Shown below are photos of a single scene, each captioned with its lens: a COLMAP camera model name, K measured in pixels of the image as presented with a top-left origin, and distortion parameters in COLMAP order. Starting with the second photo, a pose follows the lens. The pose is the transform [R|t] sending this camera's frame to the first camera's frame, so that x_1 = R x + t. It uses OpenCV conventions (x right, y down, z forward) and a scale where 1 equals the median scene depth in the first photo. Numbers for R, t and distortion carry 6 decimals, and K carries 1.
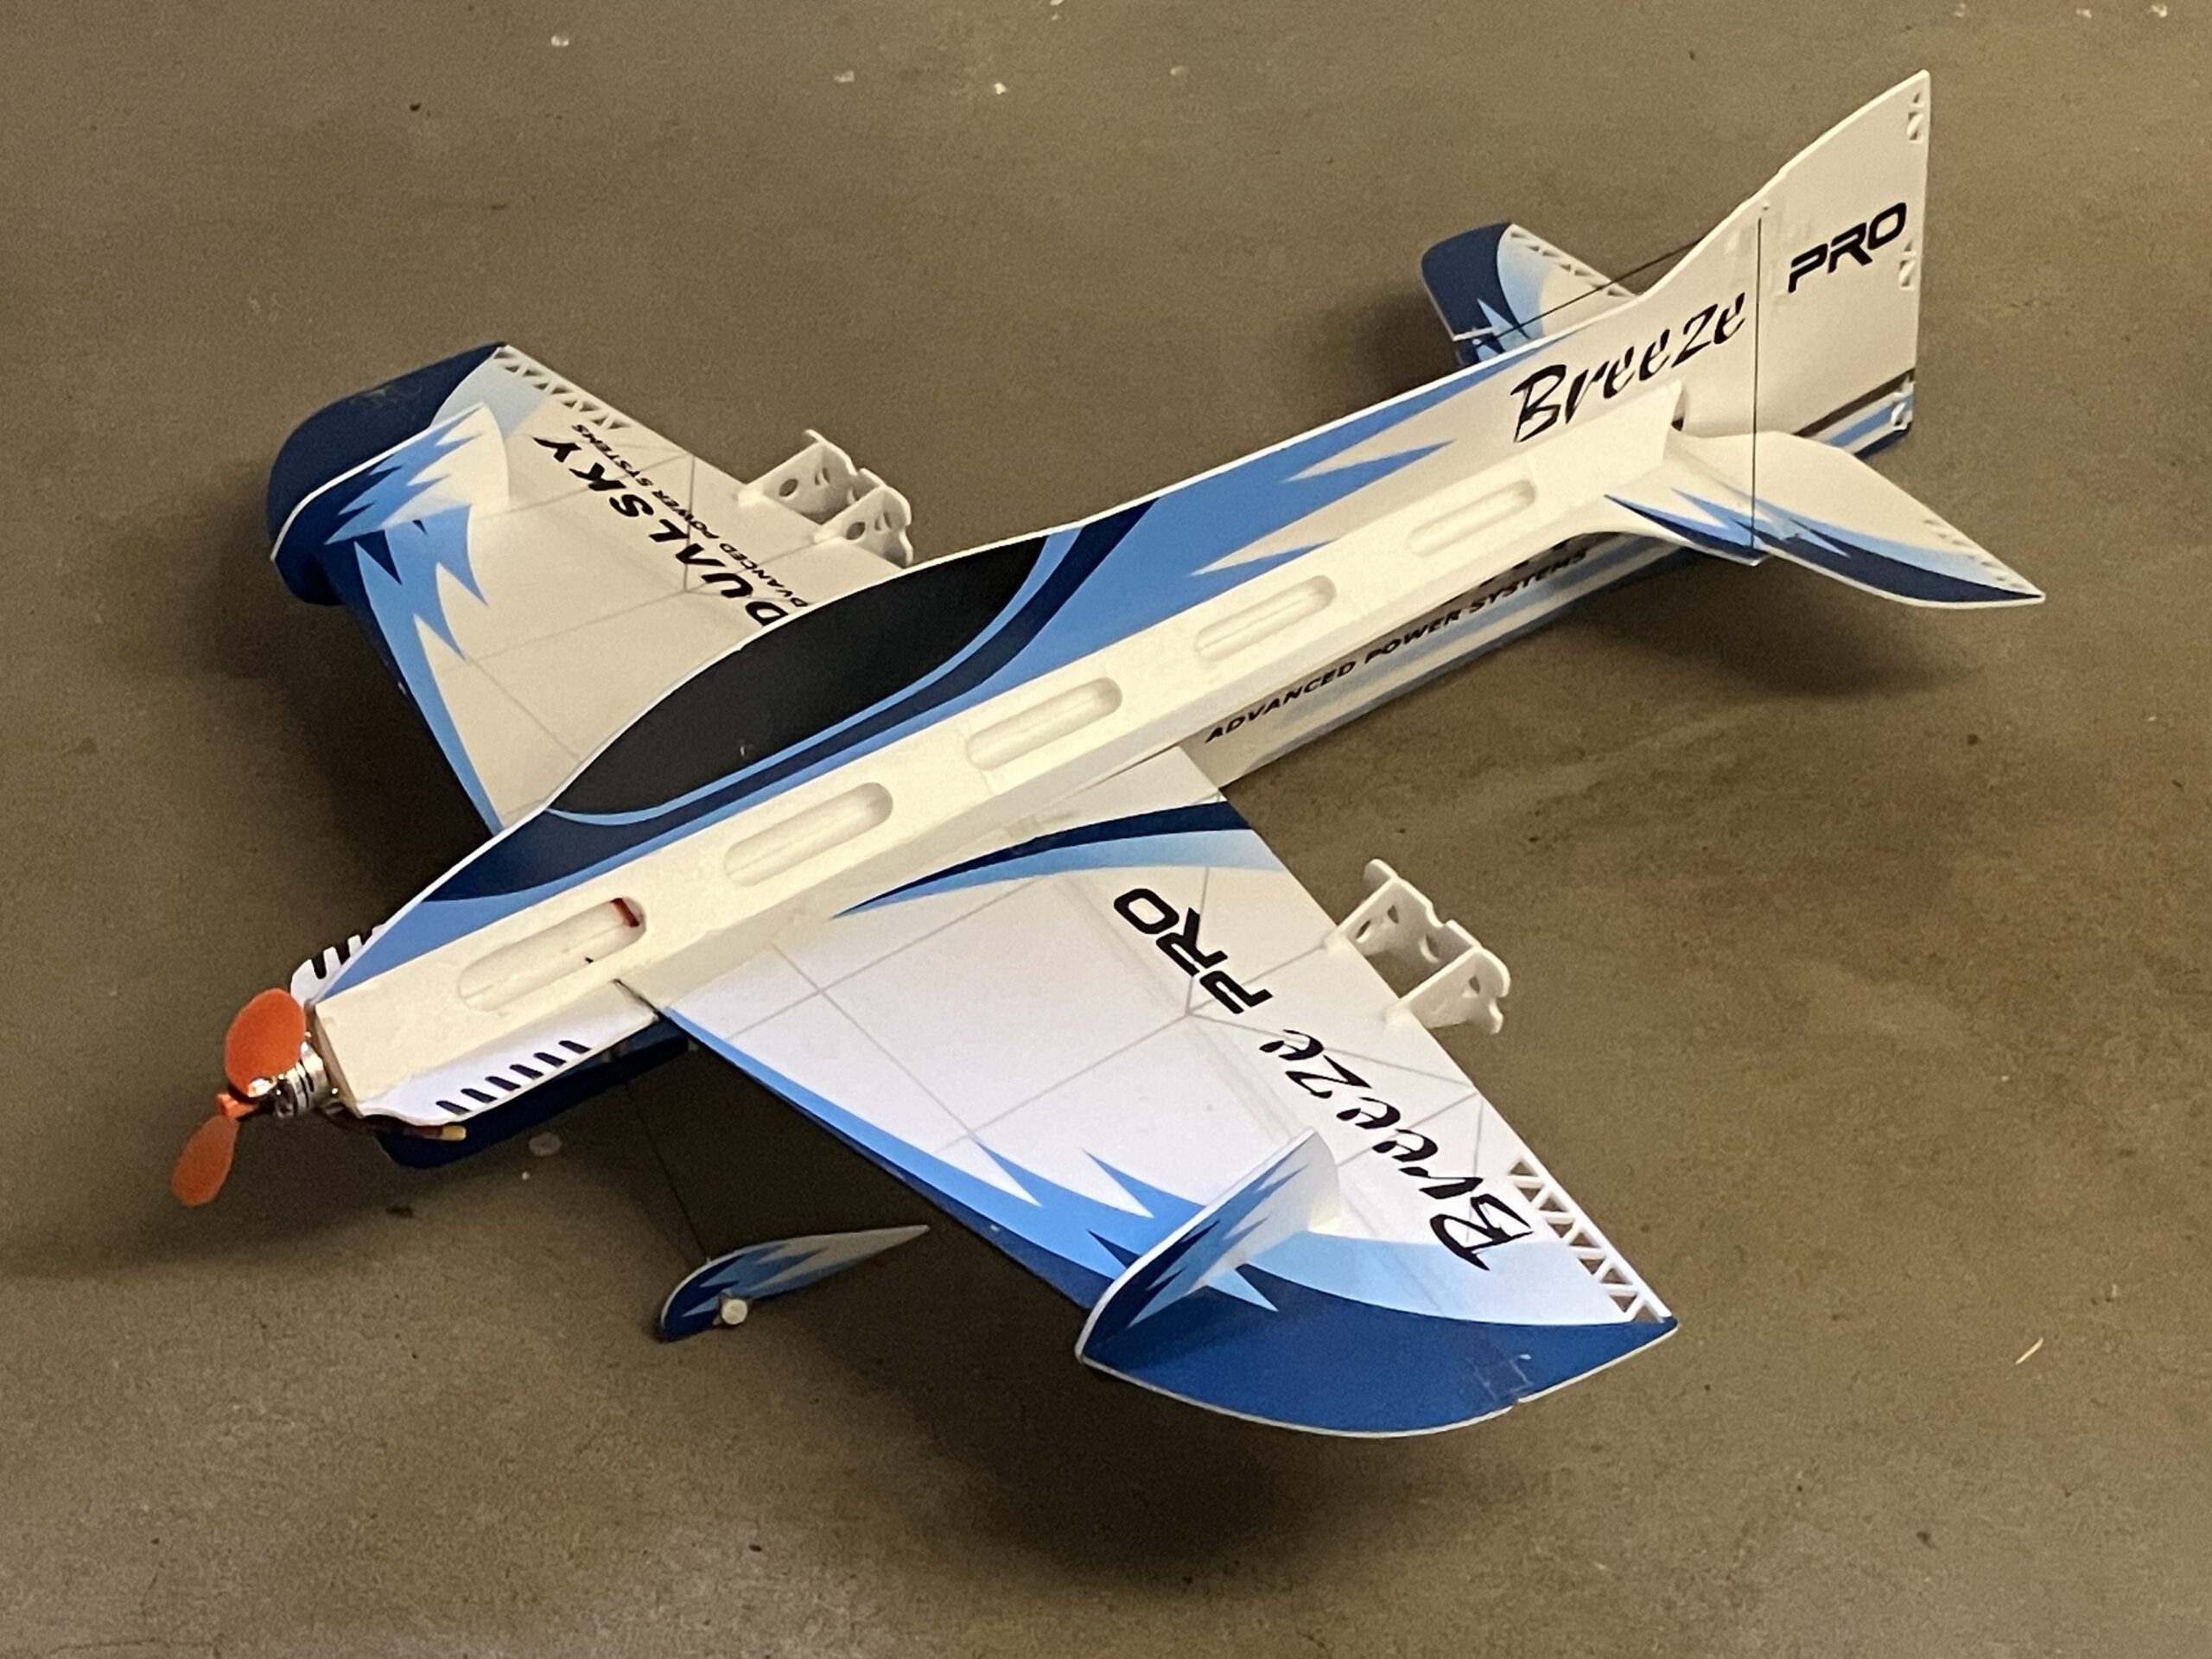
lens RADIAL K [[4265.7, 0, 1101.7], [0, 4265.7, 818.3], [0, 0, 1]] dist [0.115623, 0.000000]
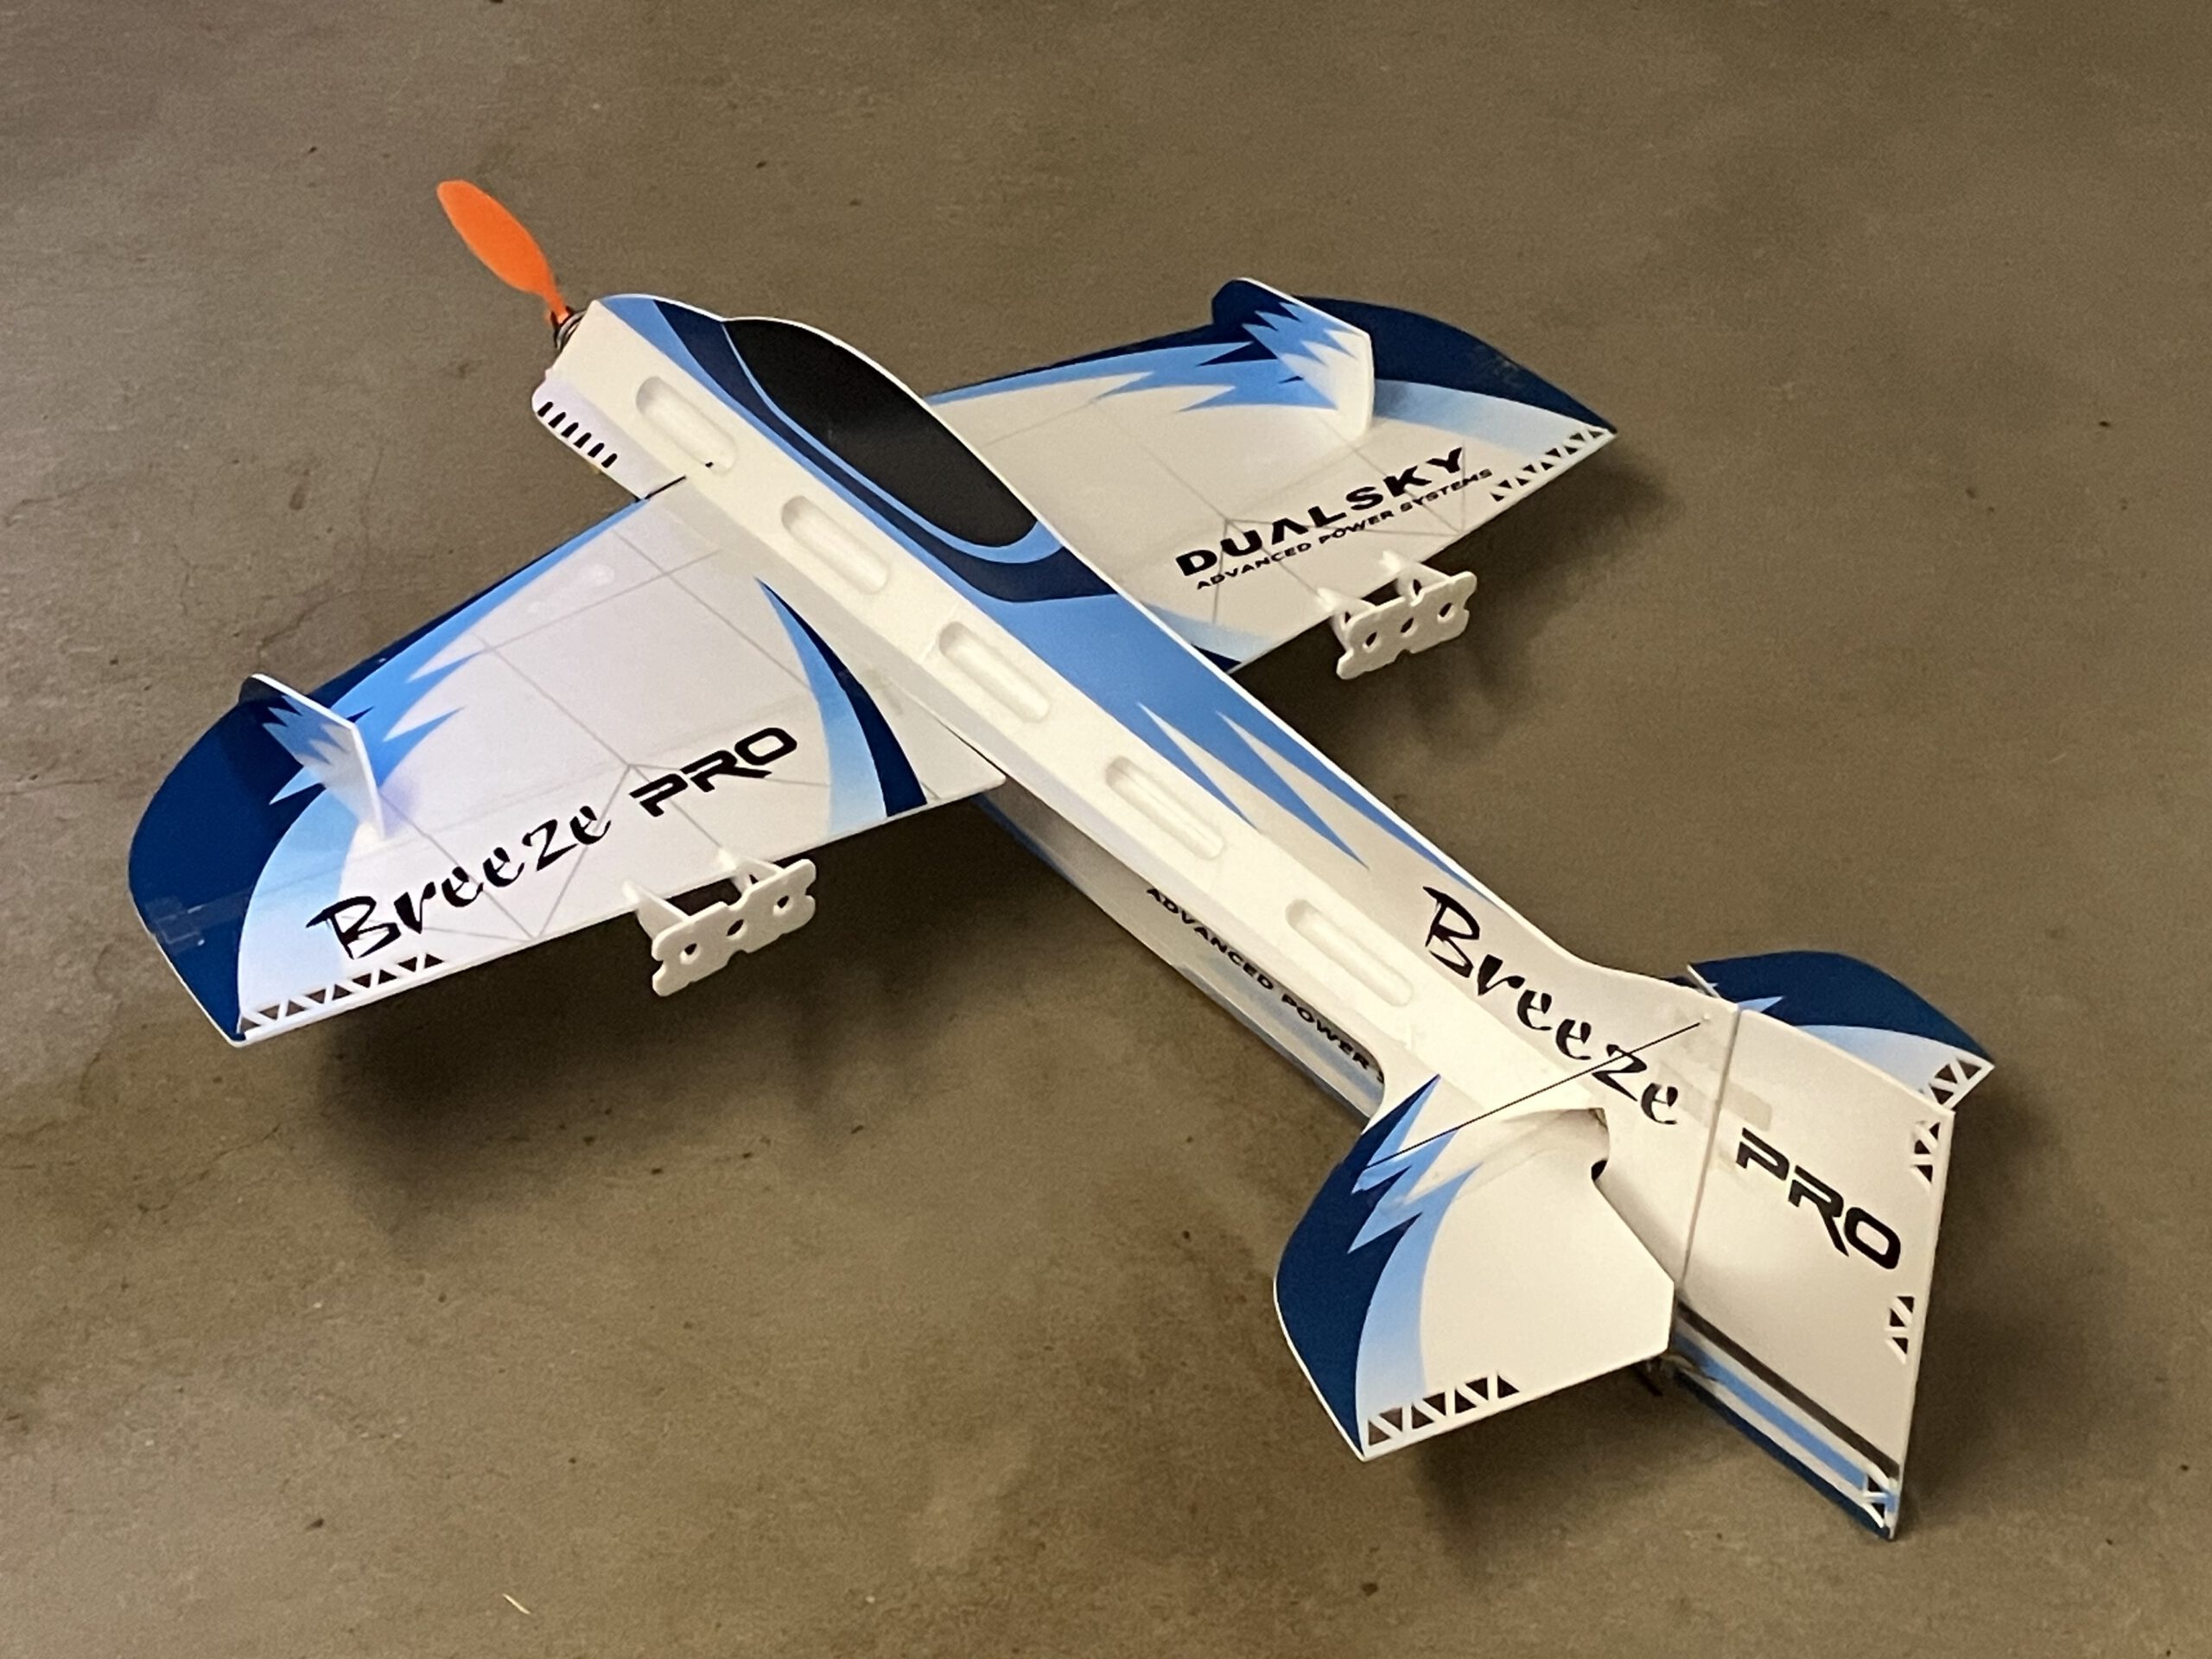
lens RADIAL K [[4265.7, 0, 1100.5], [0, 4265.7, 840.2], [0, 0, 1]] dist [0.115623, 0.000000]
pose [[0.030365, 0.623238, -0.781442, 0.878821], [-0.691610, 0.577536, 0.433738, -0.496473], [0.721633, 0.527283, 0.448575, 0.559705]]
